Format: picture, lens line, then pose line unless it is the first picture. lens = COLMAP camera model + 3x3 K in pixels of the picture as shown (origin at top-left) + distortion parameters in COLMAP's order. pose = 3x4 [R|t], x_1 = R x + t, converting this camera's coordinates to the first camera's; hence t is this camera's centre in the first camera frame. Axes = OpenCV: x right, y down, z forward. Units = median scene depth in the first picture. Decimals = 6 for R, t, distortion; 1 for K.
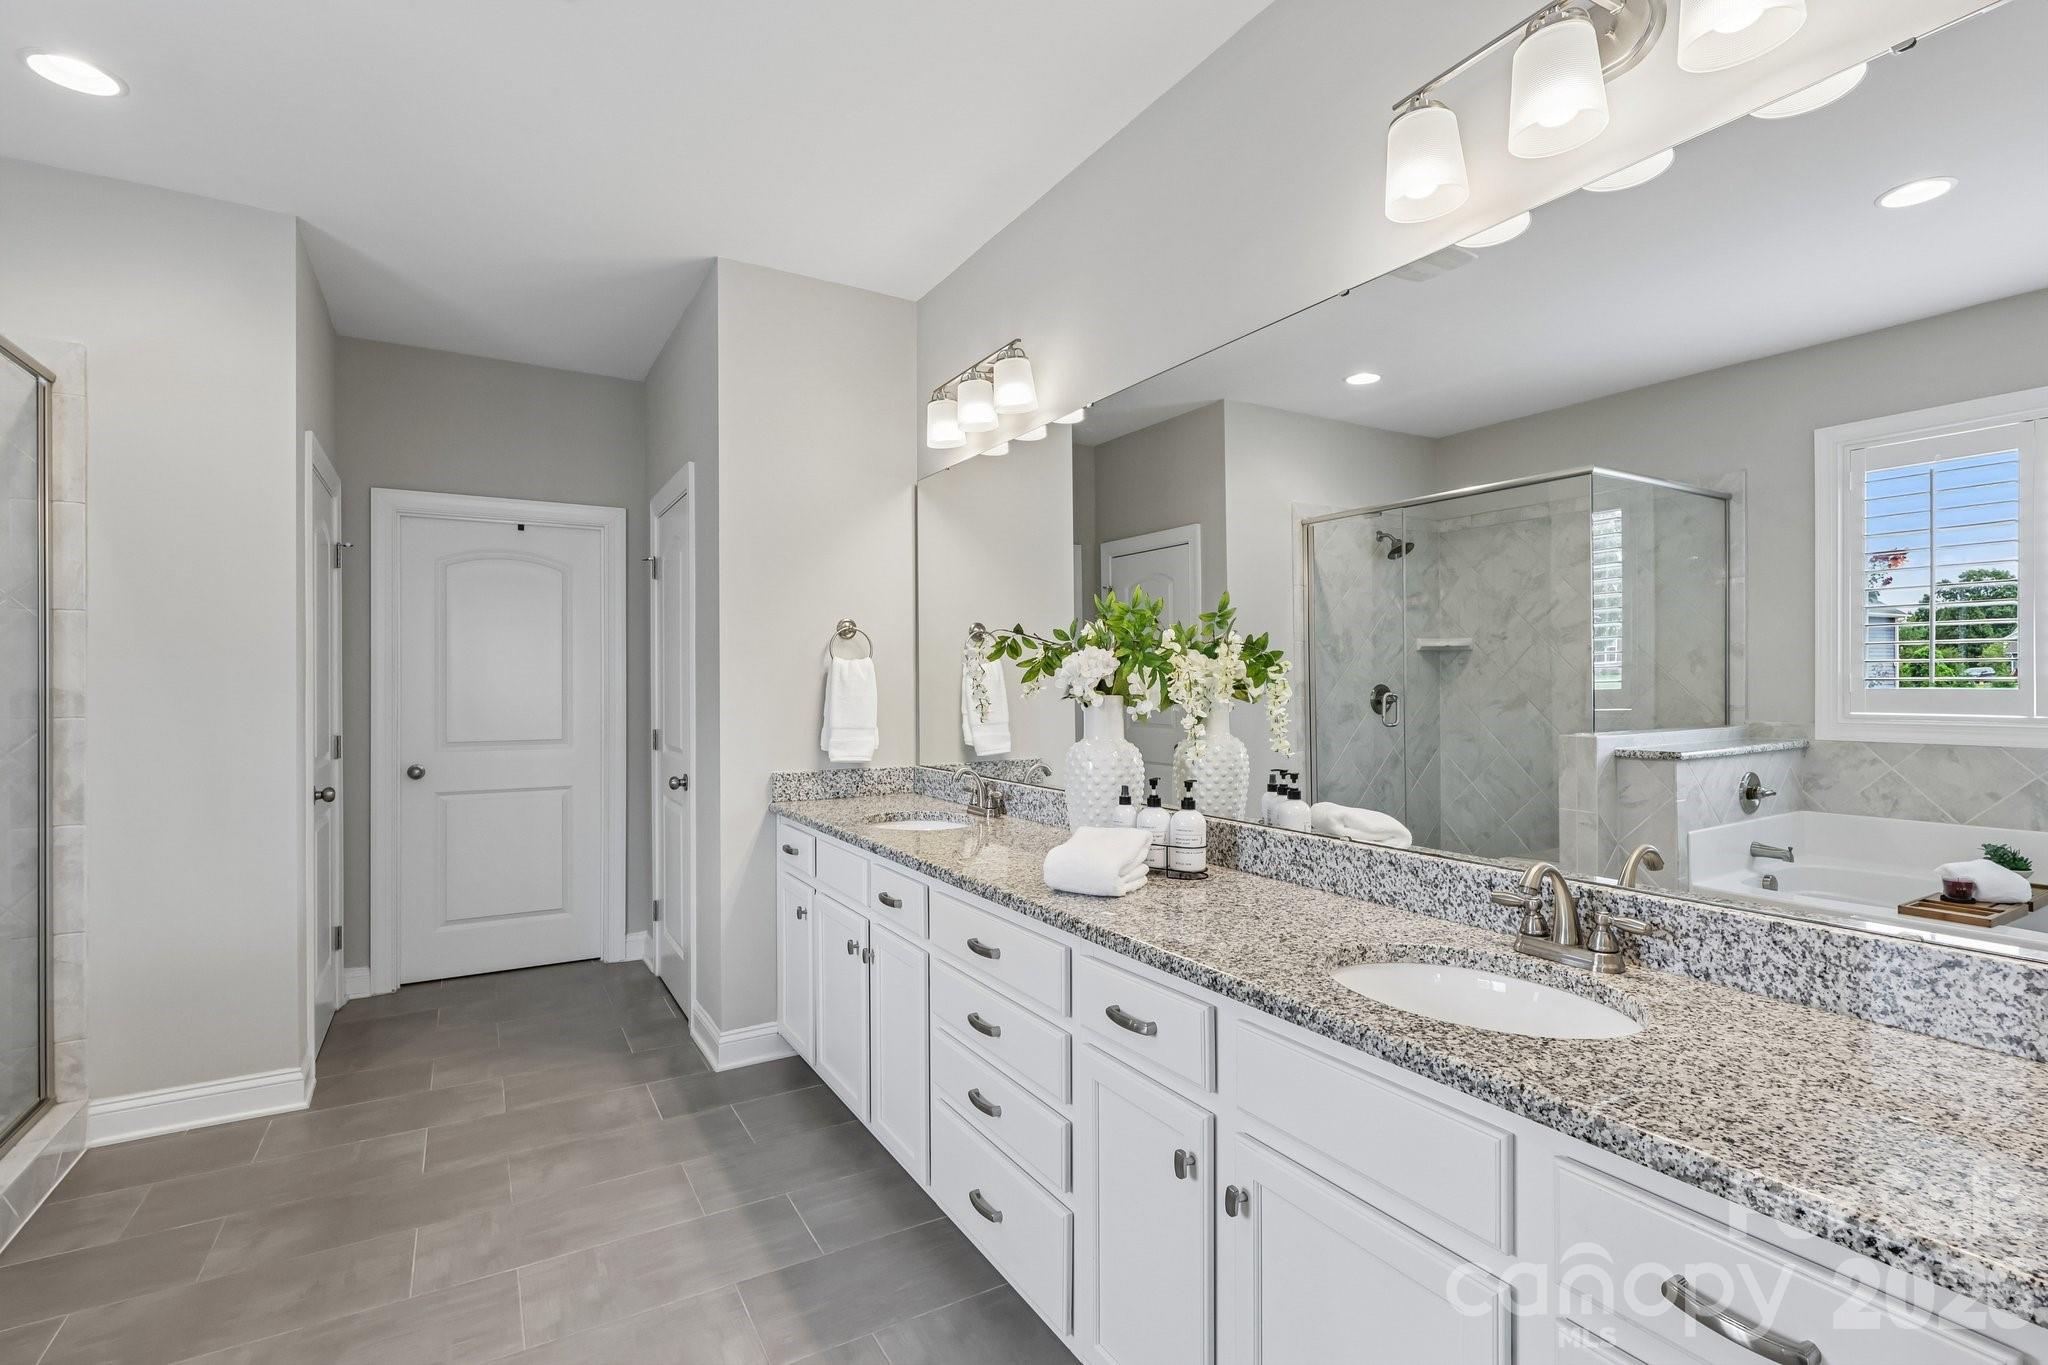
lens RADIAL K [[952.9, 0, 1029.8], [0, 952.9, 679.8], [0, 0, 1]] dist [0.001011, 0.000711]
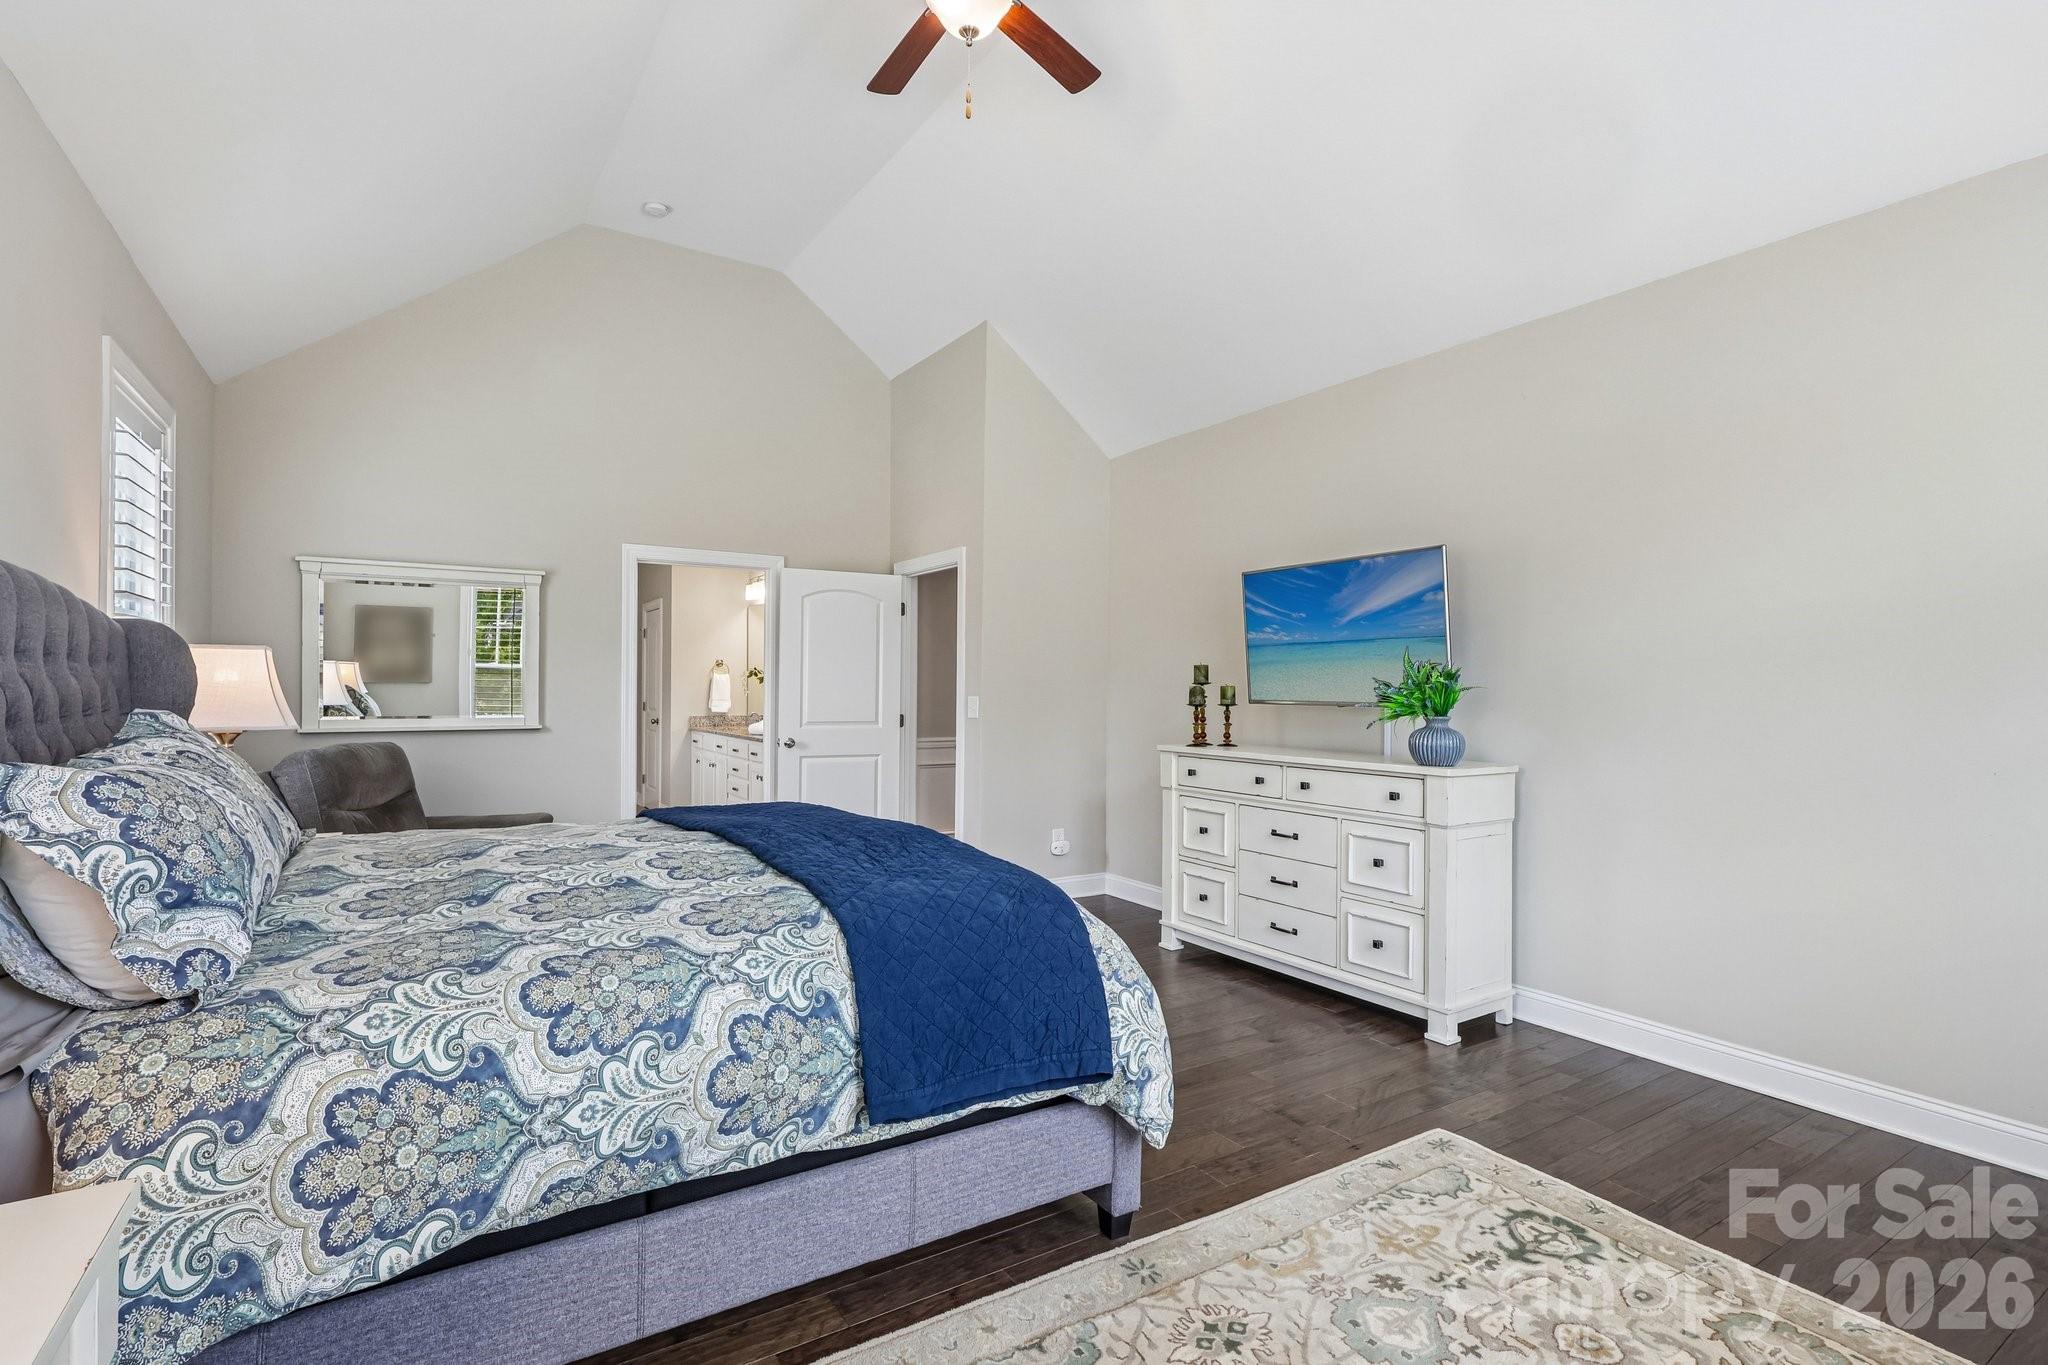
lens RADIAL K [[952.9, 0, 1029.8], [0, 952.9, 679.8], [0, 0, 1]] dist [0.001011, 0.000711]
pose [[0.999095, 0.008622, 0.041646, 0.745434], [-0.008363, 0.999945, -0.006404, 0.004641], [-0.041699, 0.006050, 0.999112, -2.250254]]
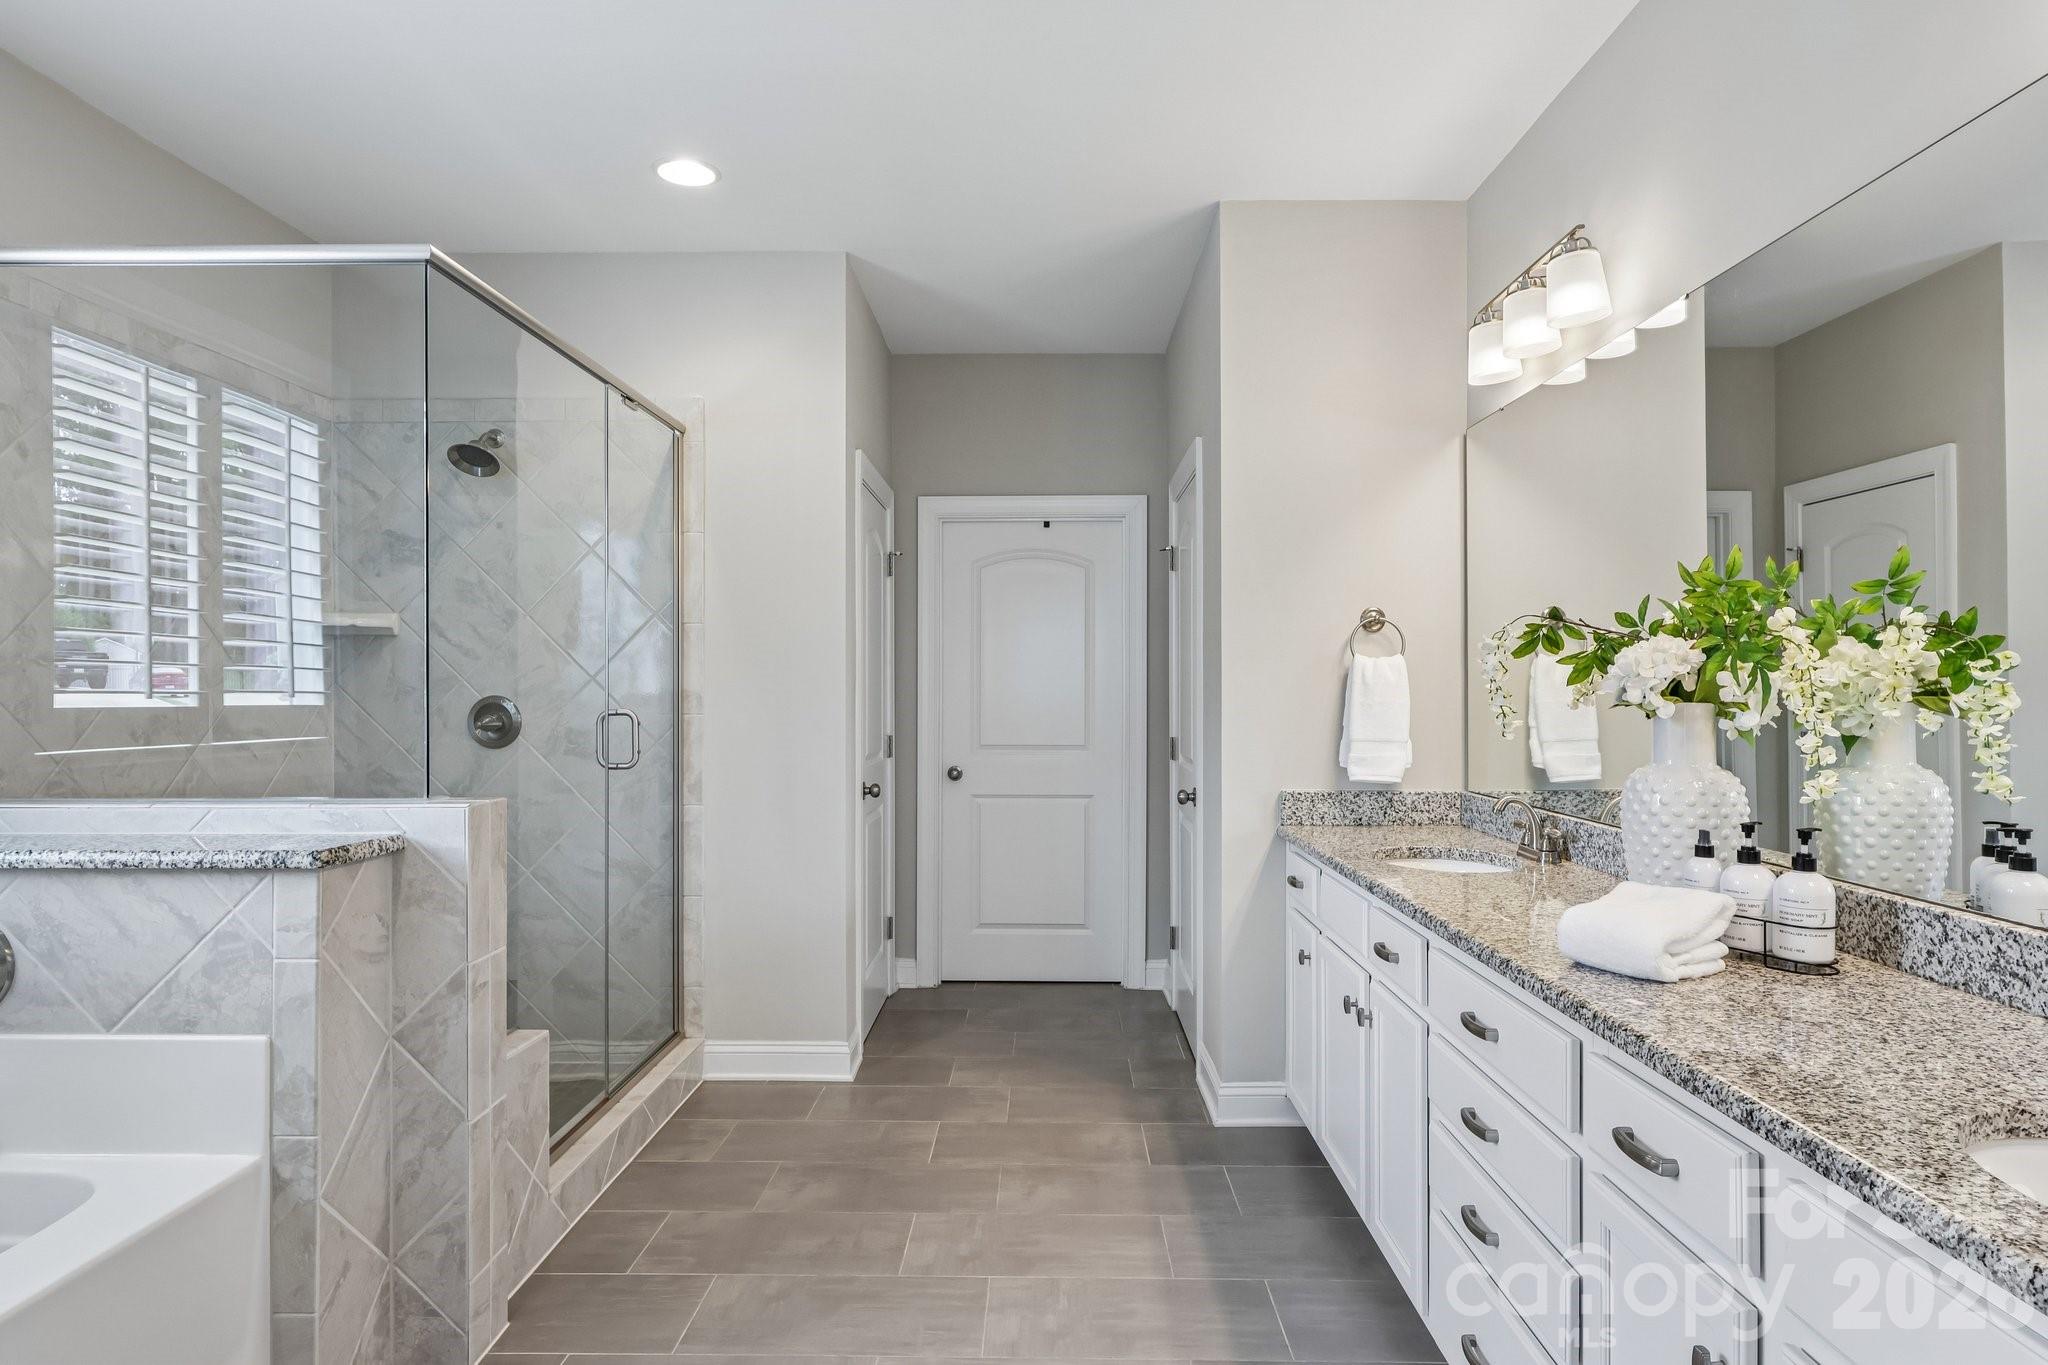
lens RADIAL K [[1141.8, 0, 1024.0], [0, 1141.8, 682.5], [0, 0, 1]] dist [0.004437, 0.001471]
pose [[0.851152, -0.000439, -0.524919, 0.089051], [0.000256, 1.000000, -0.000422, 0.001165], [0.524919, 0.000225, 0.851152, 0.007756]]
